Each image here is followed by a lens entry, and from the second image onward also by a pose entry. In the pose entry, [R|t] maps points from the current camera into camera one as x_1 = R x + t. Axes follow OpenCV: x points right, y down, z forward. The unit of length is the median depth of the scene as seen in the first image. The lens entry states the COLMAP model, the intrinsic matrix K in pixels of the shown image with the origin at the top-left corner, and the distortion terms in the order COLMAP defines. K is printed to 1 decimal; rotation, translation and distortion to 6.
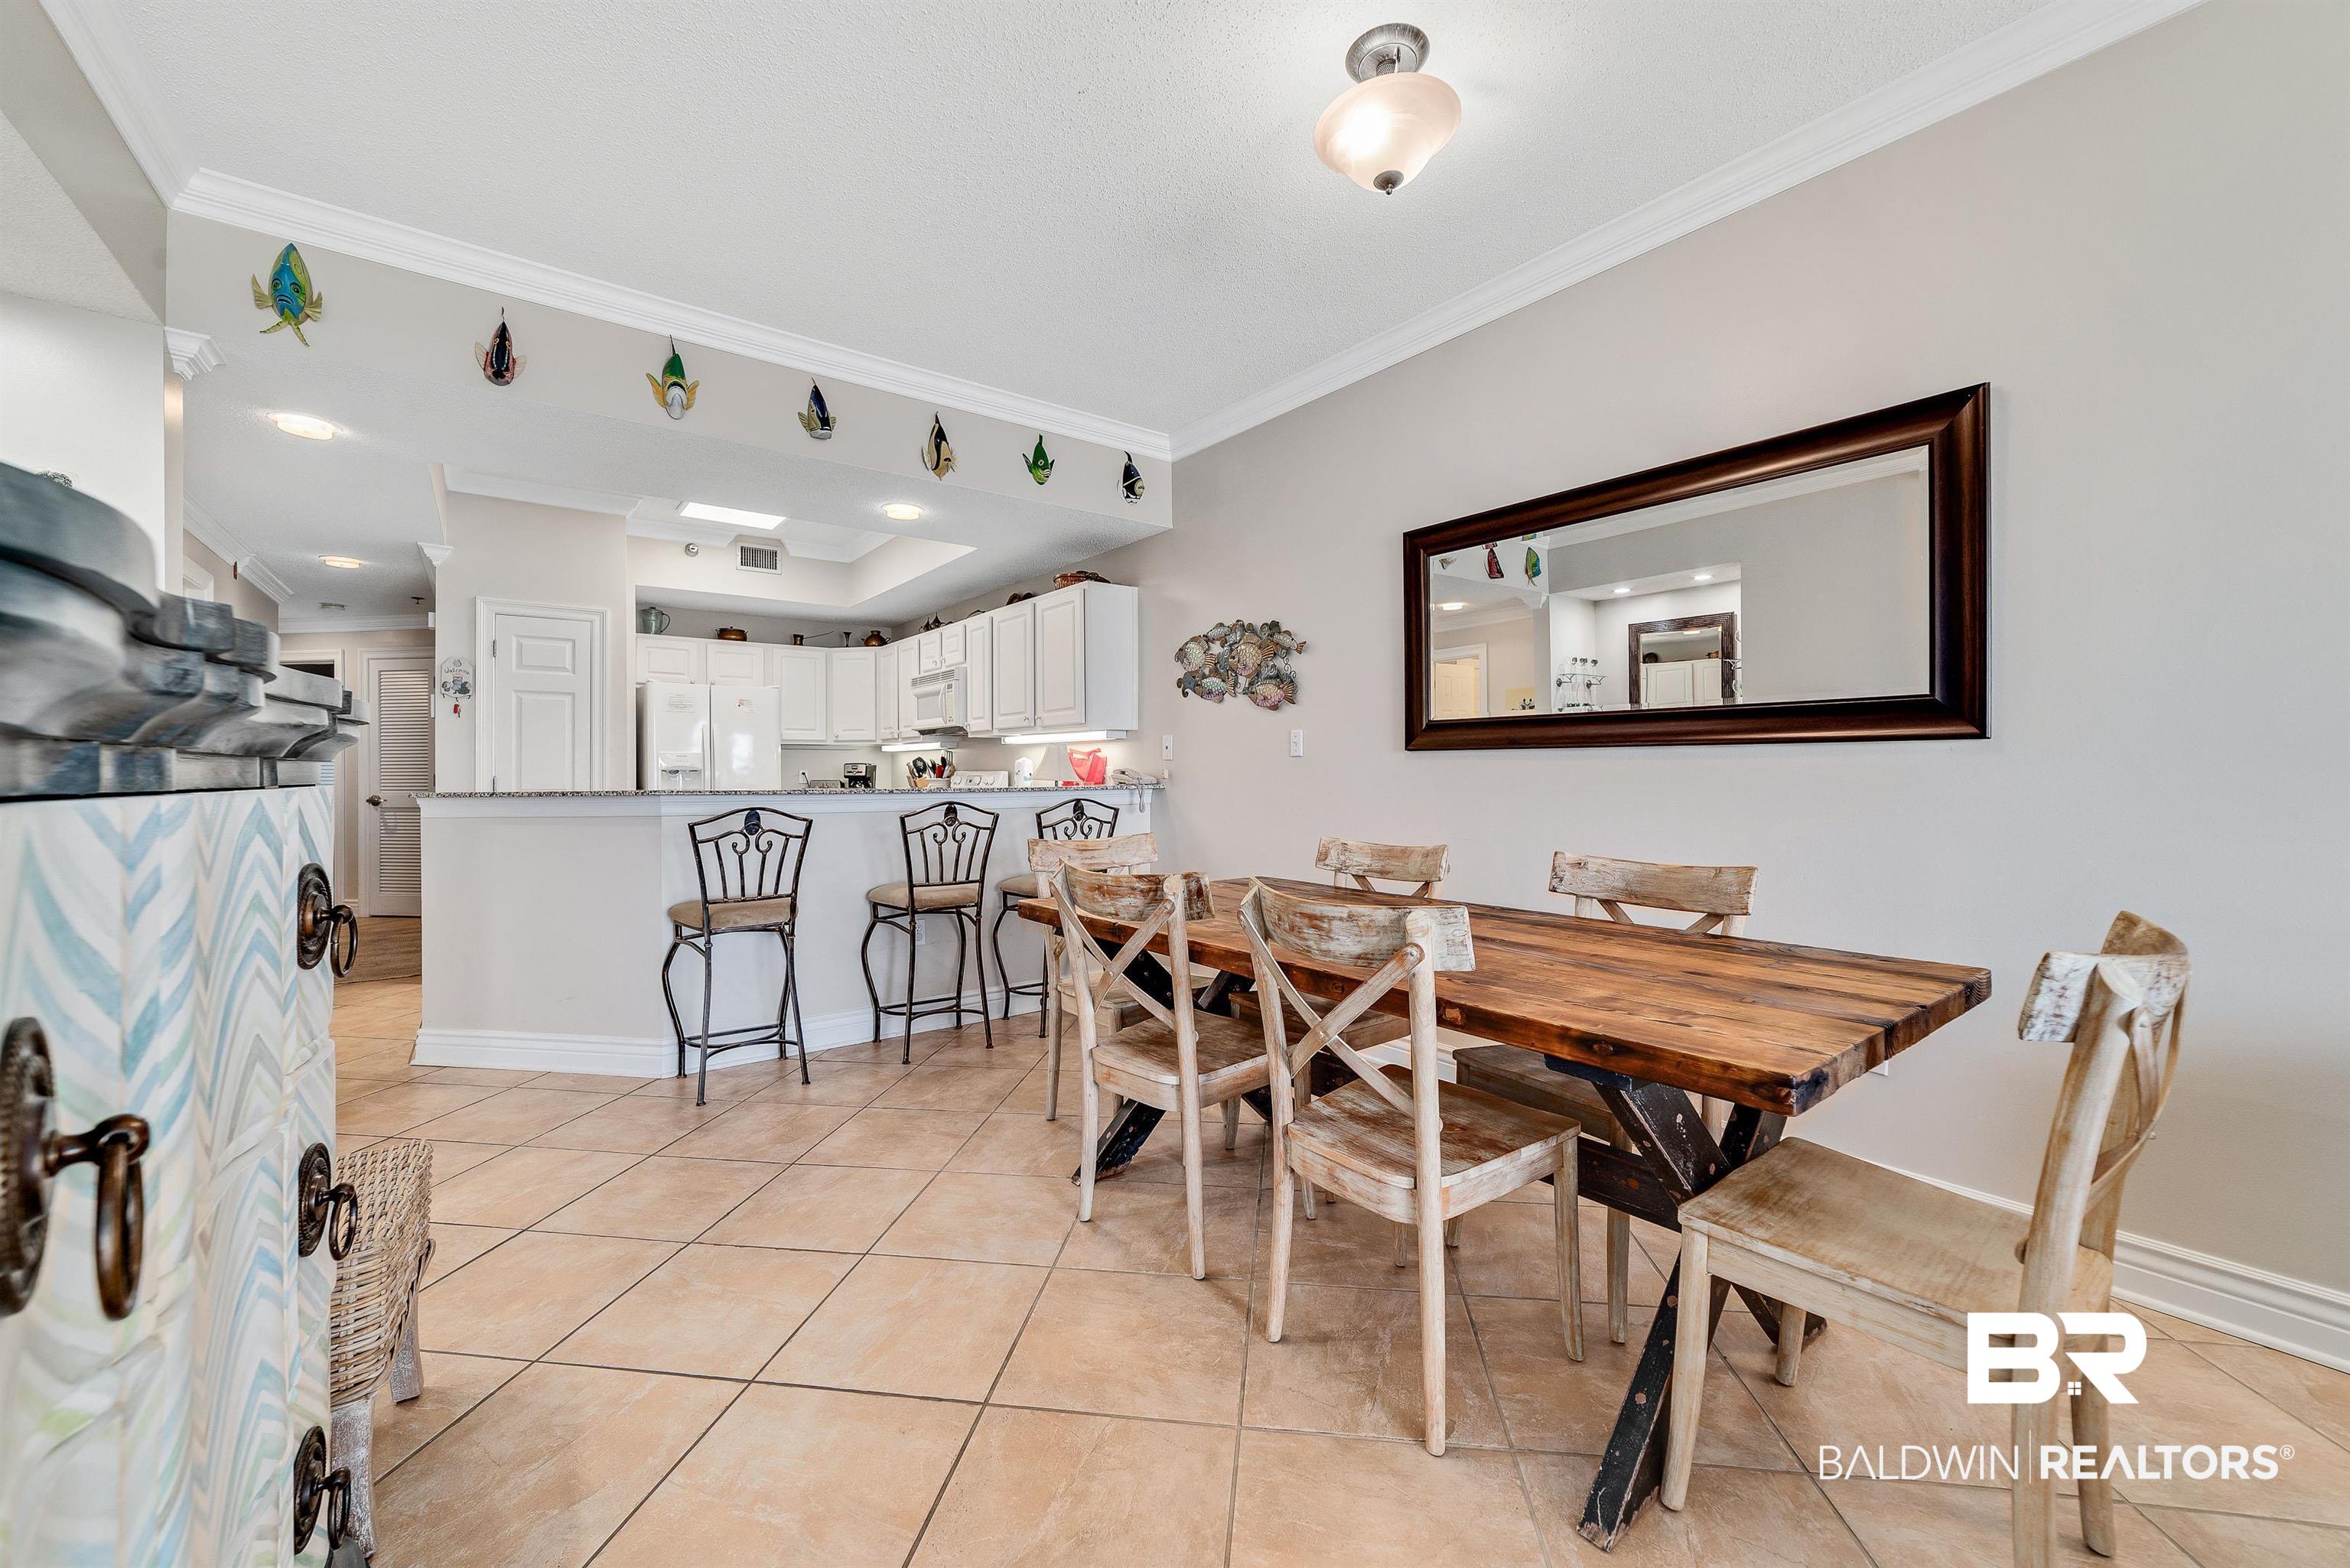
lens RADIAL K [[923.2, 0, 1175.0], [0, 923.2, 784.0], [0, 0, 1]] dist [-0.001389, -0.000042]
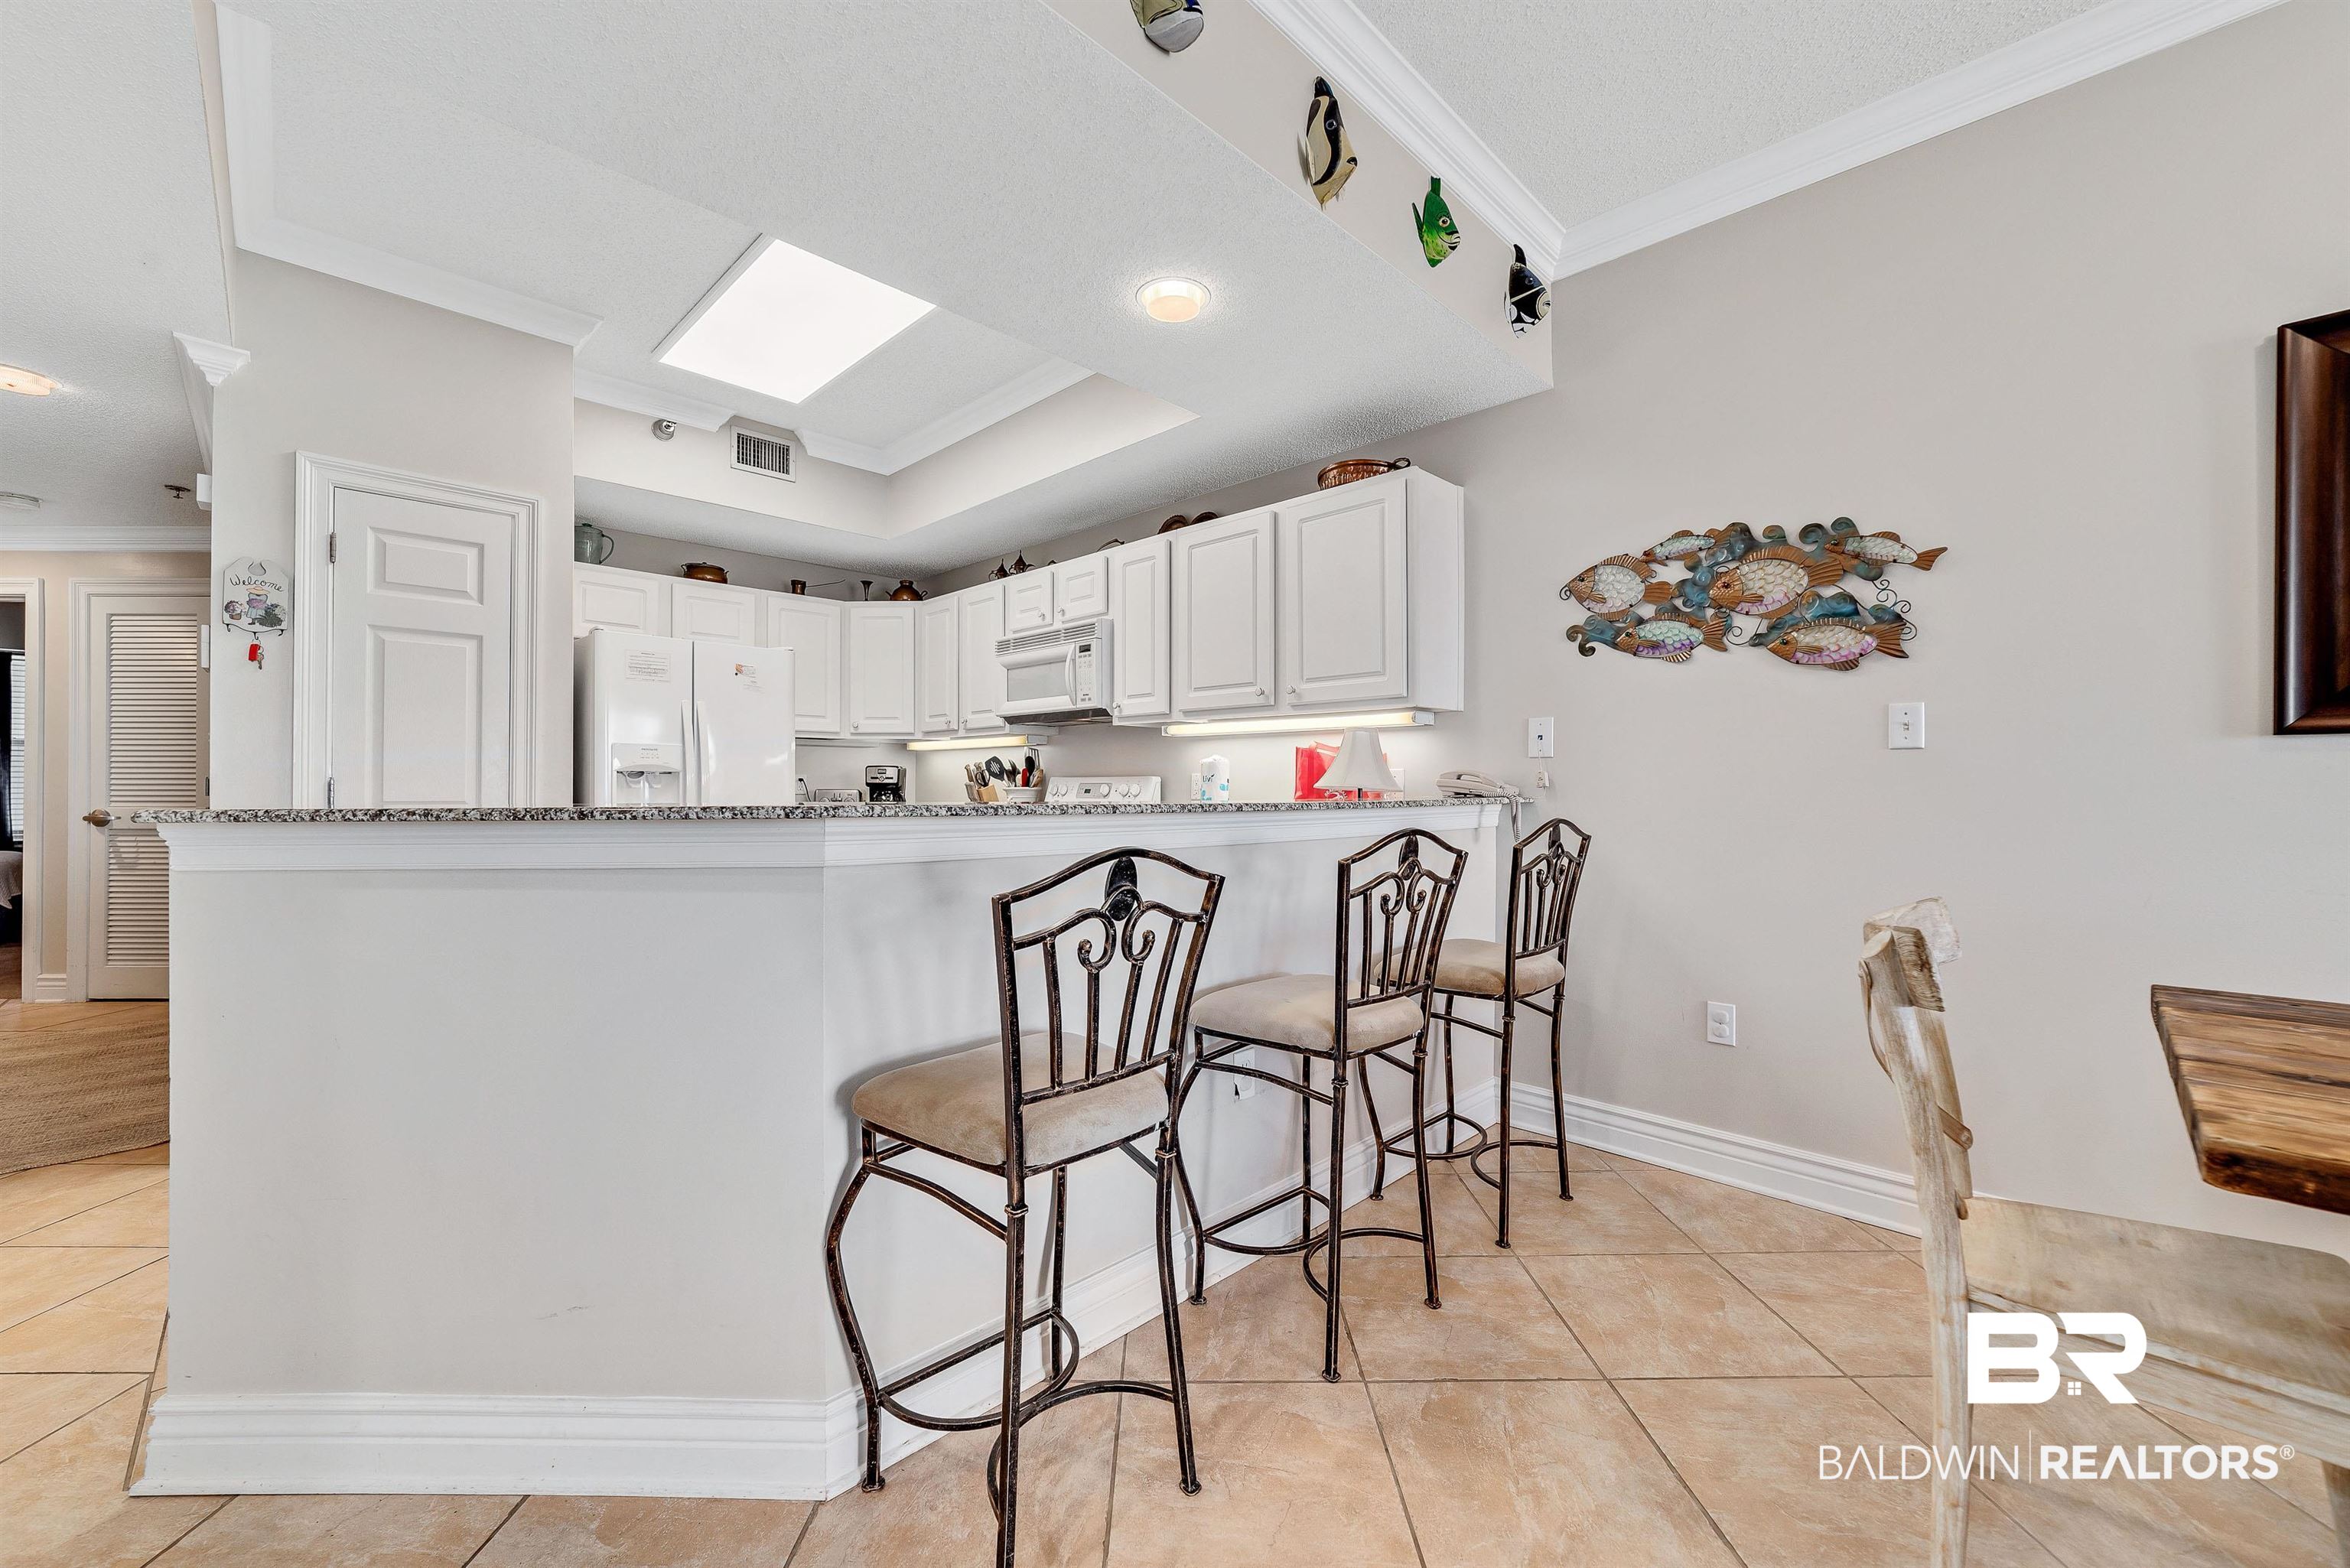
lens RADIAL K [[921.7, 0, 1175.3], [0, 921.7, 793.8], [0, 0, 1]] dist [-0.020024, 0.009570]
pose [[0.989834, 0.003378, 0.142188, -0.296695], [-0.002746, 0.999985, -0.004643, 0.001811], [-0.142202, 0.004205, 0.989829, 0.364948]]
